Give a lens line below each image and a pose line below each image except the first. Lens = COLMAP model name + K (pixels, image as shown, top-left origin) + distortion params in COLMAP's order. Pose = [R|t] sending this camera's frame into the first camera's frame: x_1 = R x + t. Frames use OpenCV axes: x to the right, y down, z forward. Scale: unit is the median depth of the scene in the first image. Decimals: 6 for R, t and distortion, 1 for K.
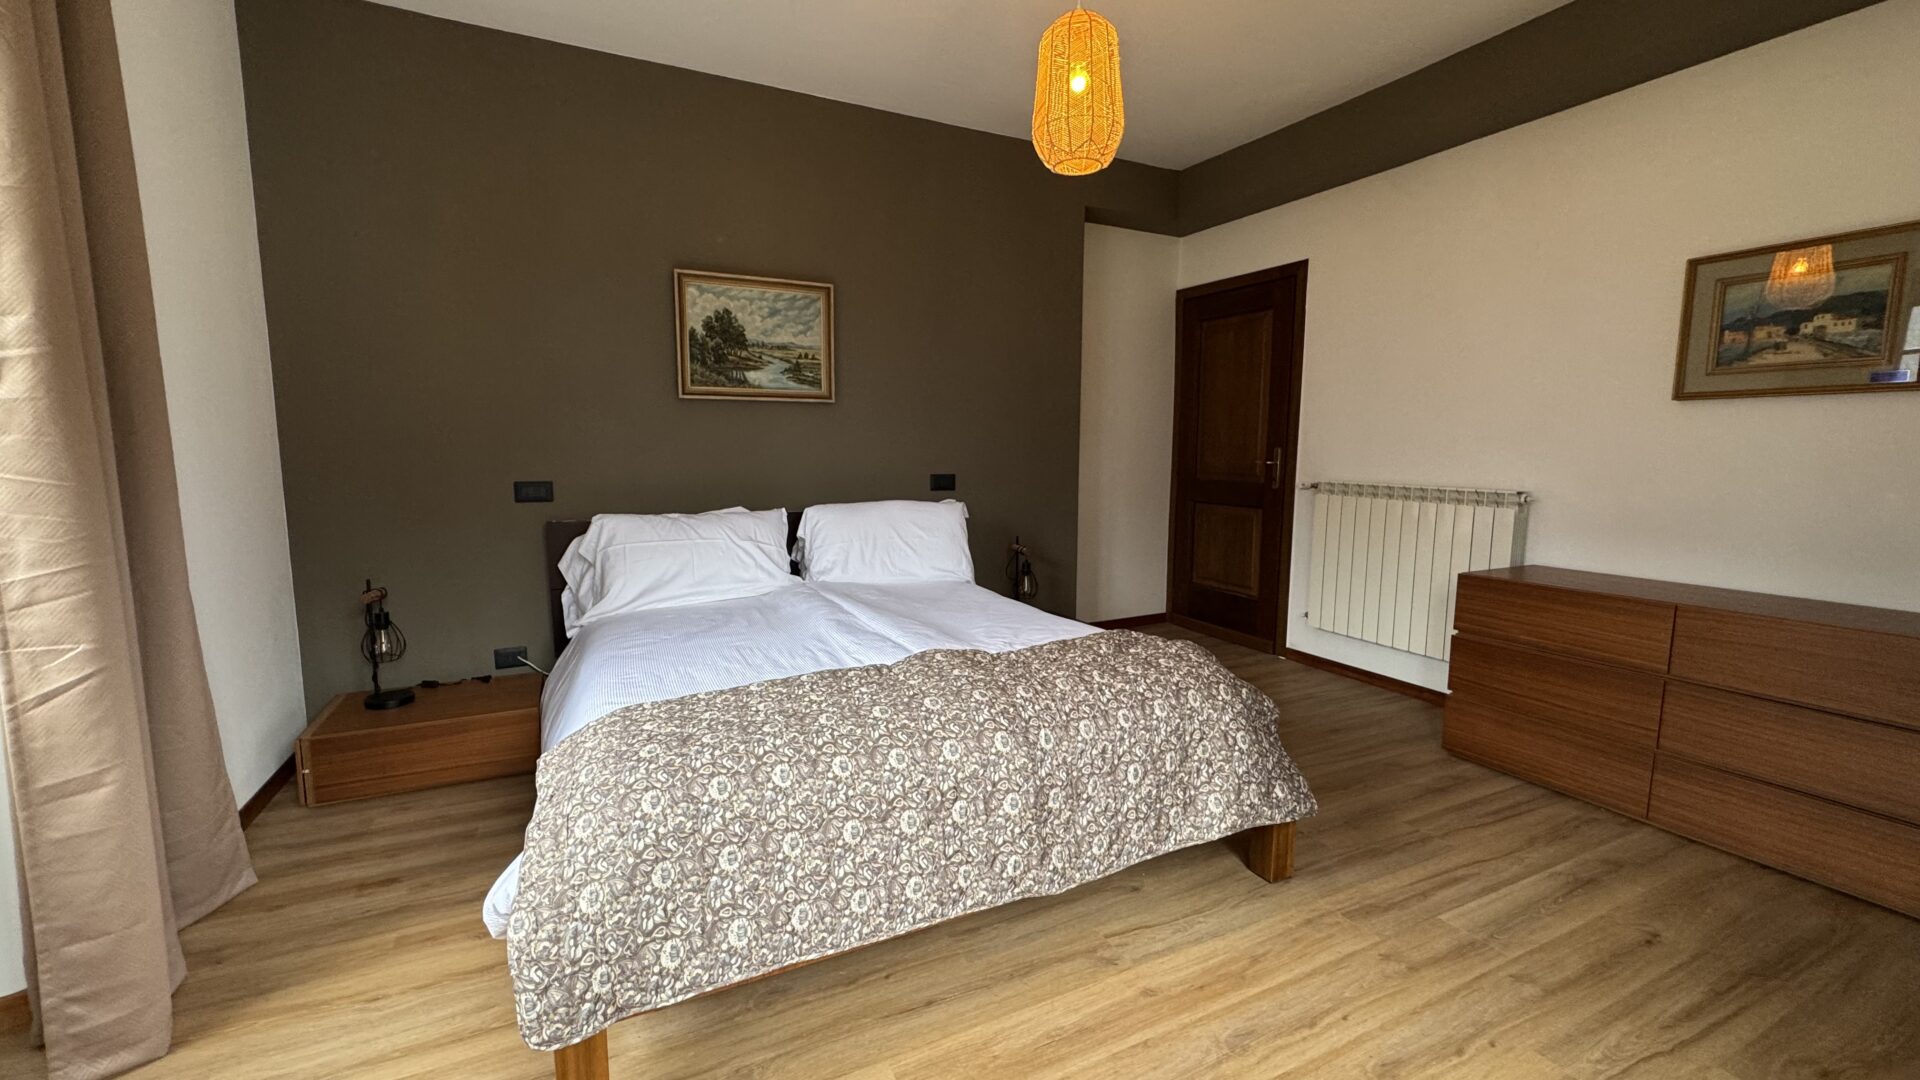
lens RADIAL K [[761.9, 0, 960.0], [0, 761.9, 540.0], [0, 0, 1]] dist [-0.007364, -0.000128]
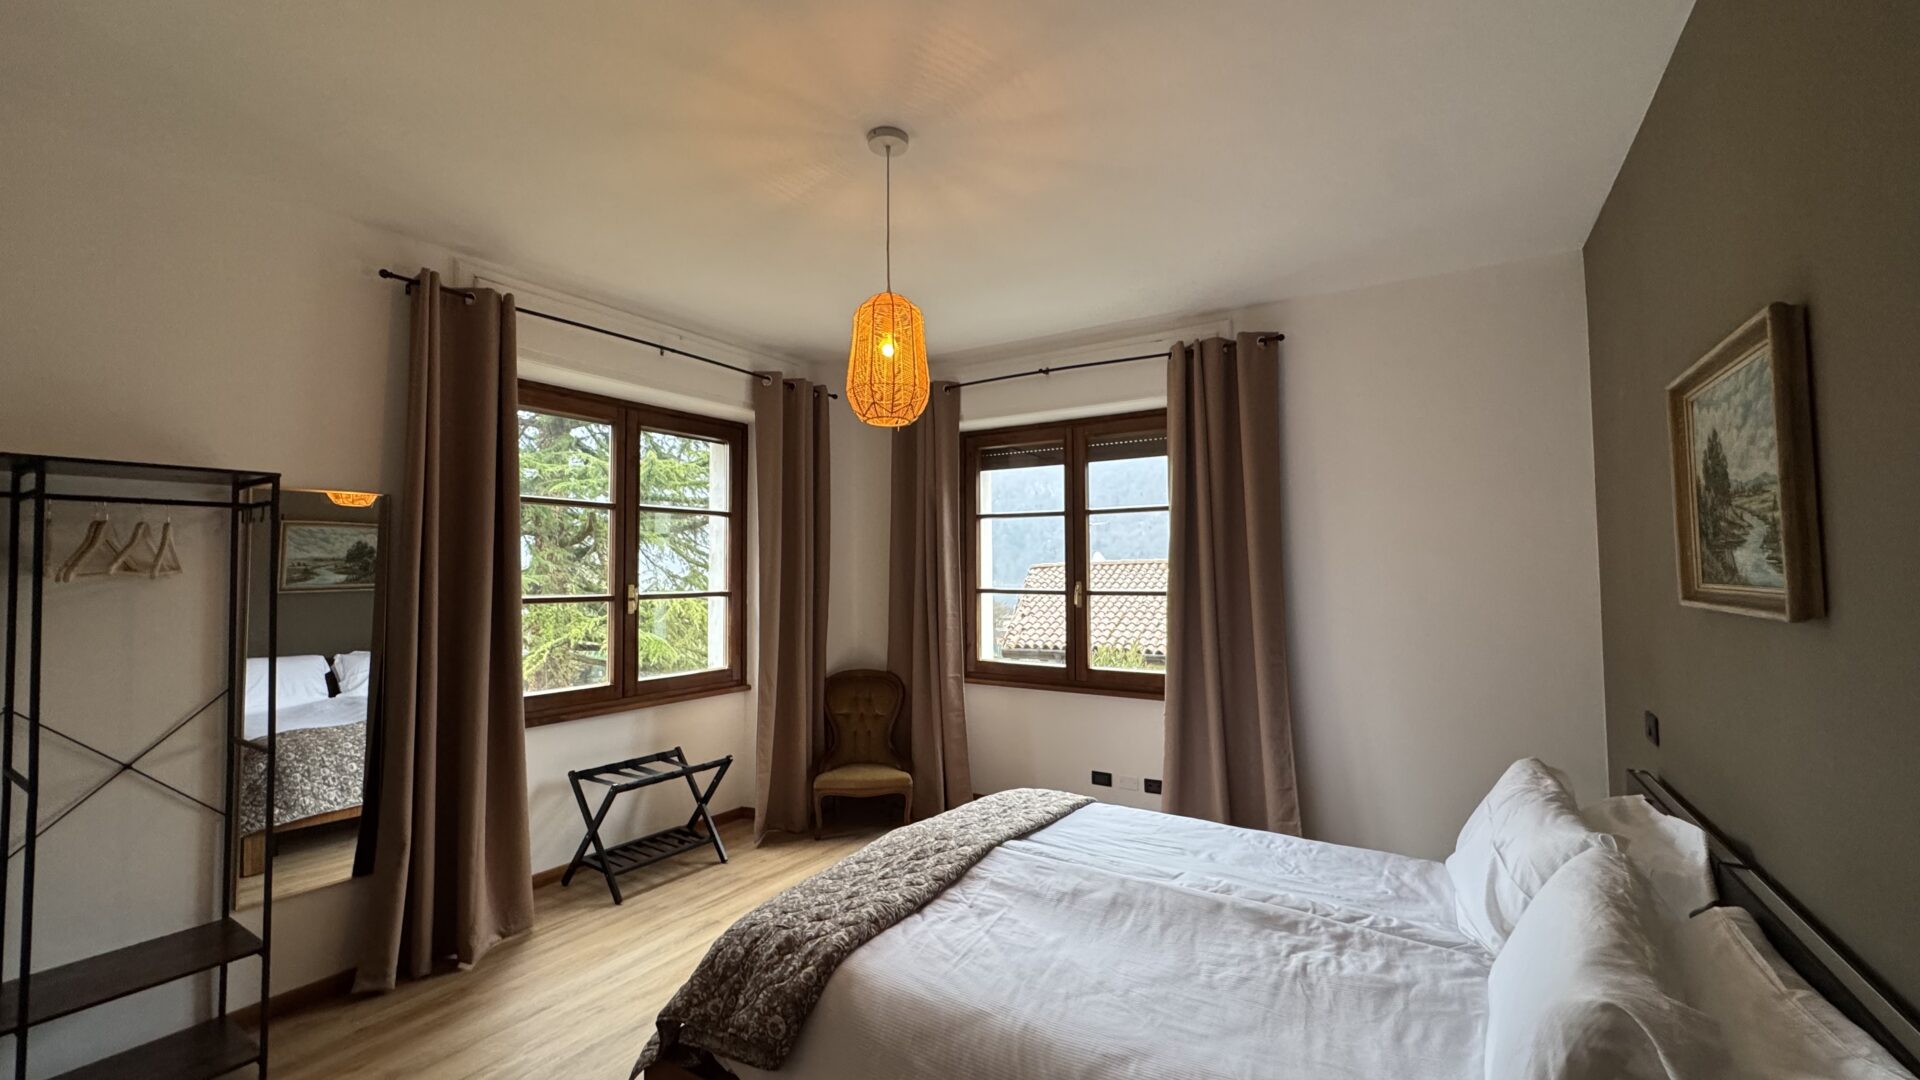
lens RADIAL K [[761.9, 0, 960.0], [0, 761.9, 540.0], [0, 0, 1]] dist [-0.007364, -0.000128]
pose [[-0.849654, -0.020517, -0.526941, 0.367700], [-0.062666, 0.996091, 0.062261, -0.227195], [0.523604, 0.085922, -0.847618, 1.147628]]
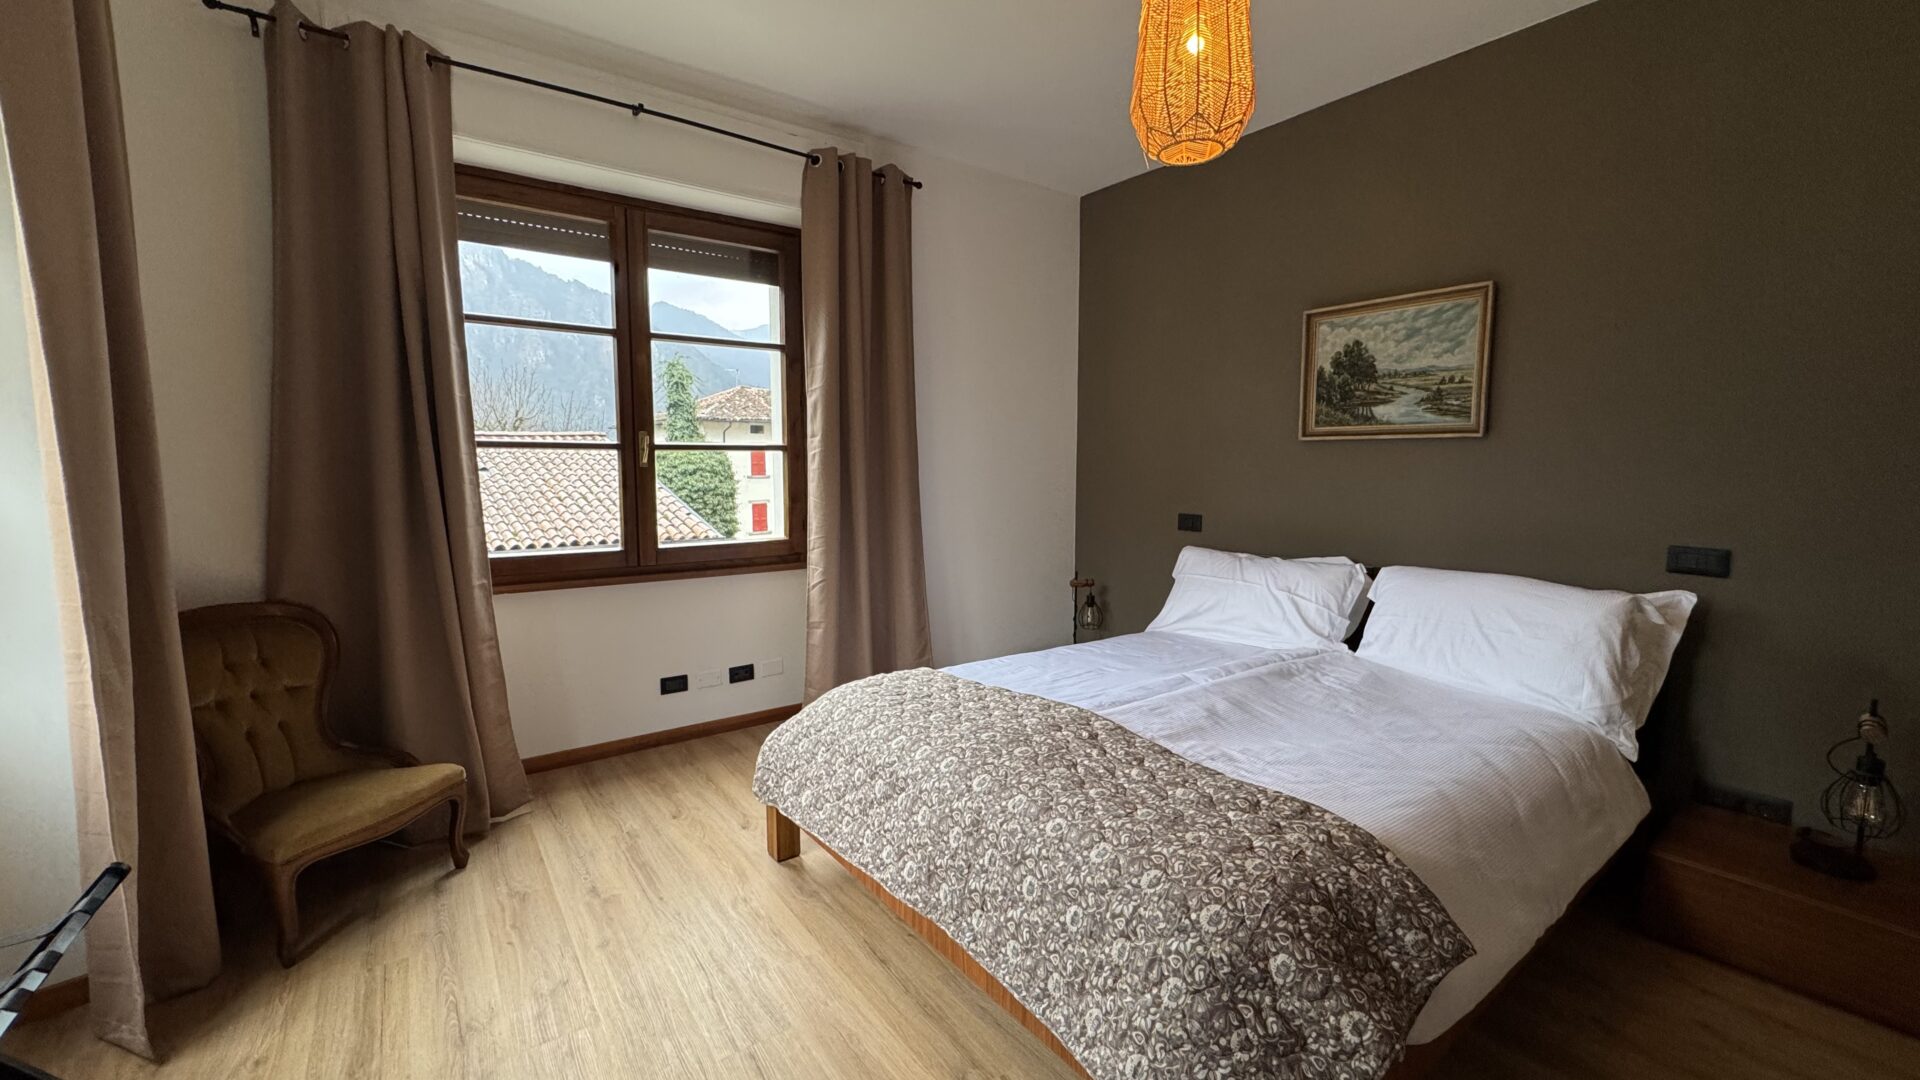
lens RADIAL K [[761.9, 0, 960.0], [0, 761.9, 540.0], [0, 0, 1]] dist [-0.007364, -0.000128]
pose [[0.174658, 0.095971, -0.979941, 0.516534], [-0.124335, 0.989422, 0.074739, -0.074571], [0.976747, 0.108787, 0.184743, 0.385877]]
